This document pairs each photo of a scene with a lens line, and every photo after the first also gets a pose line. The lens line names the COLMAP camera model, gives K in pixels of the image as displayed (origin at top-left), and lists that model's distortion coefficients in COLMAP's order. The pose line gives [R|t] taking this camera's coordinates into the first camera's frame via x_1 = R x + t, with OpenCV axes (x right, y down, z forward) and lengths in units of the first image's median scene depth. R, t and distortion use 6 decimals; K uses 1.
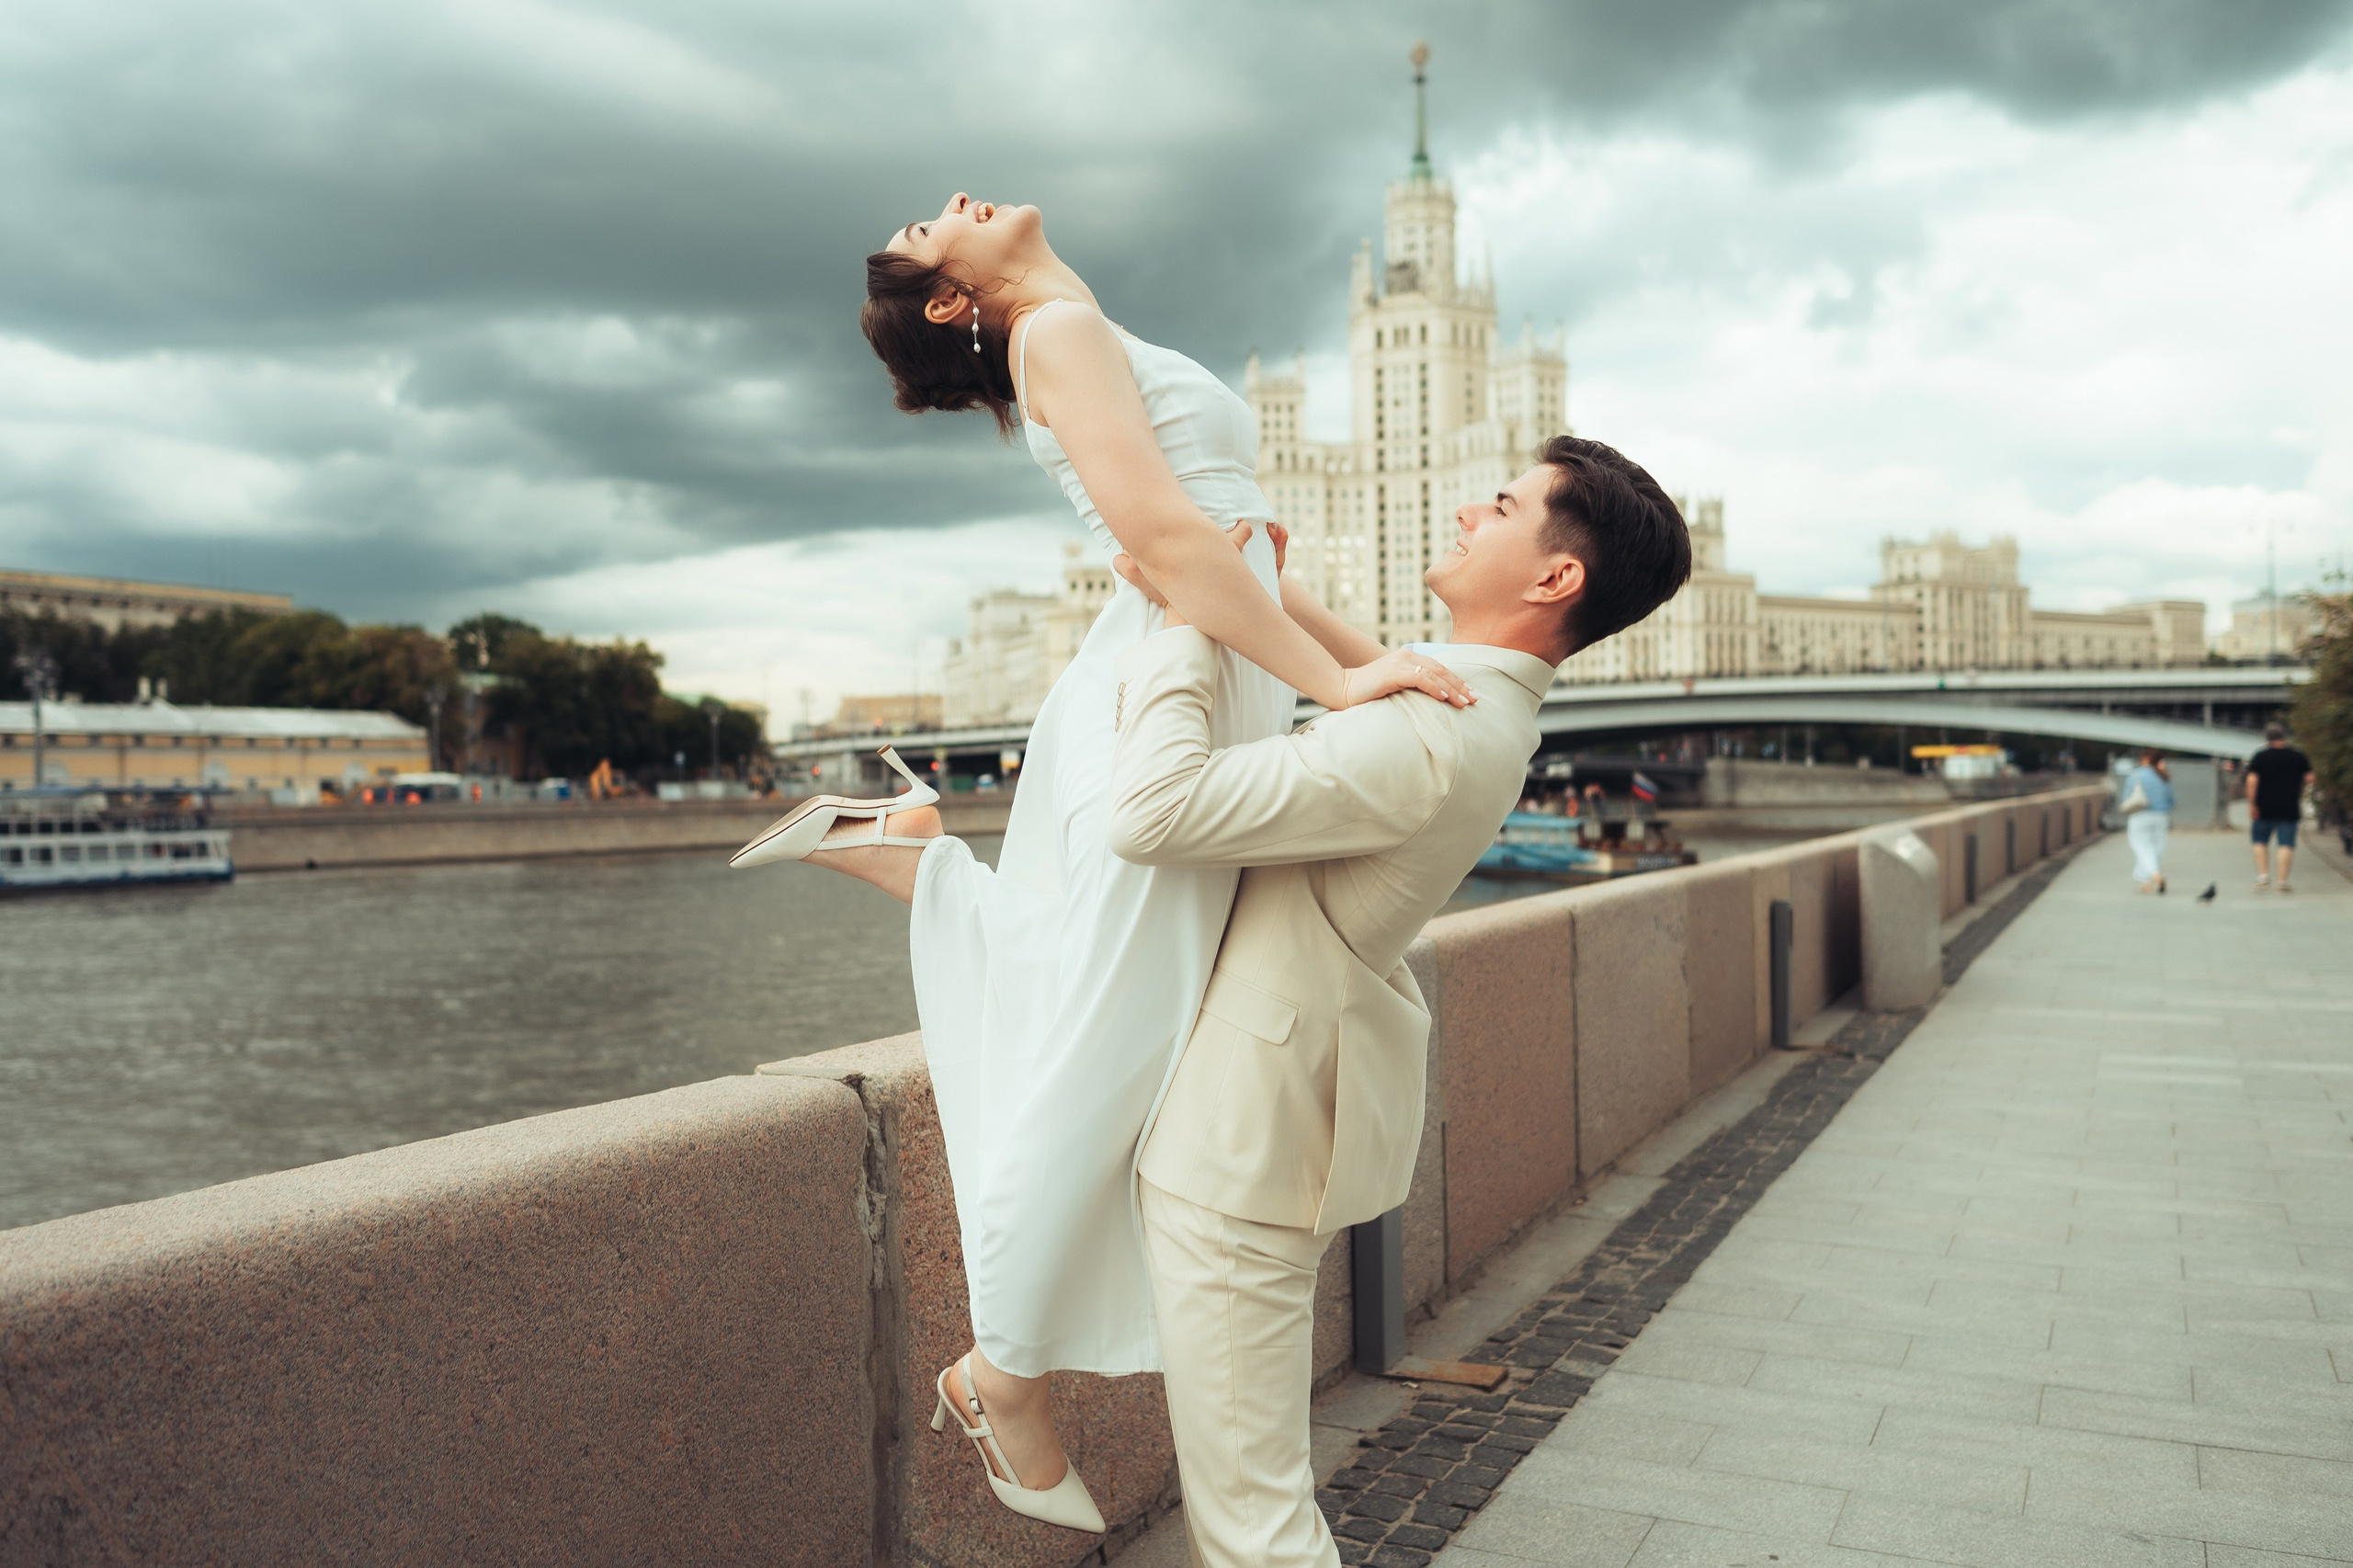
lens RADIAL K [[2193.9, 0, 1170.6], [0, 2193.9, 835.7], [0, 0, 1]] dist [0.025720, 0.000000]
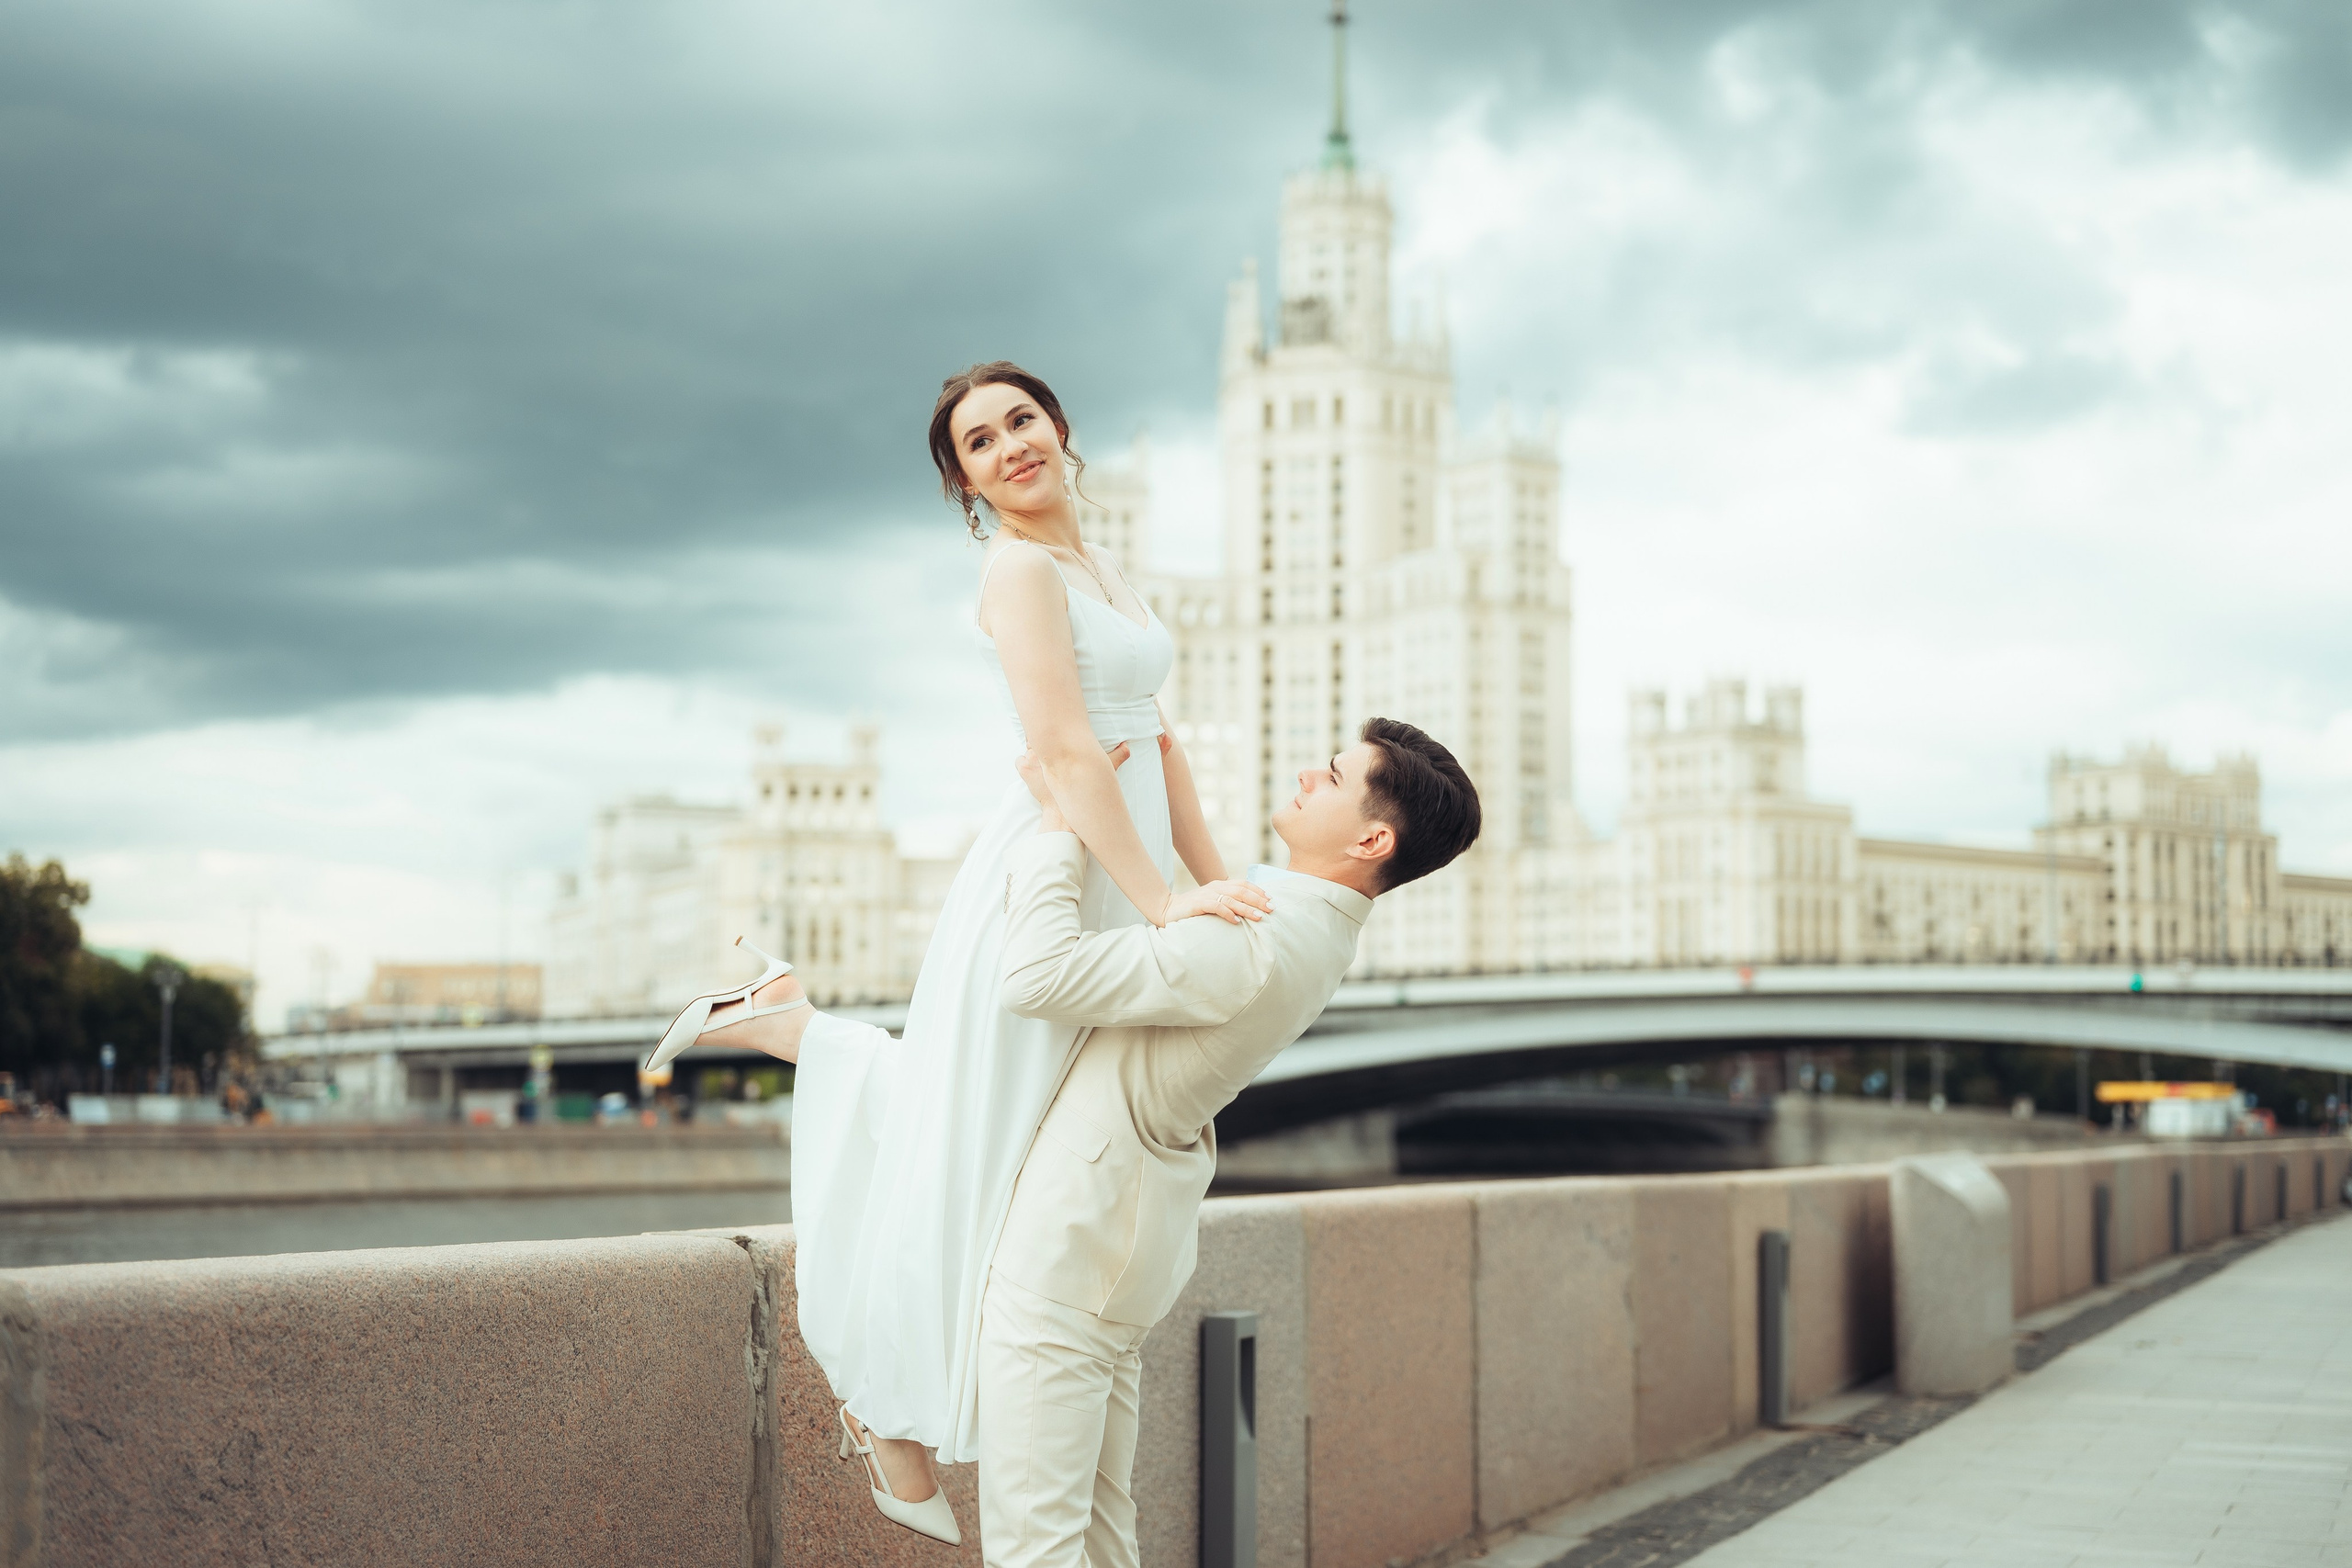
lens RADIAL K [[3819.8, 0, 1187.3], [0, 3819.8, 805.8], [0, 0, 1]] dist [-0.016758, 0.000000]
pose [[0.996895, 0.026295, 0.074220, -0.024406], [-0.017764, 0.993397, -0.113348, 0.036877], [-0.076710, 0.111677, 0.990779, -0.303869]]
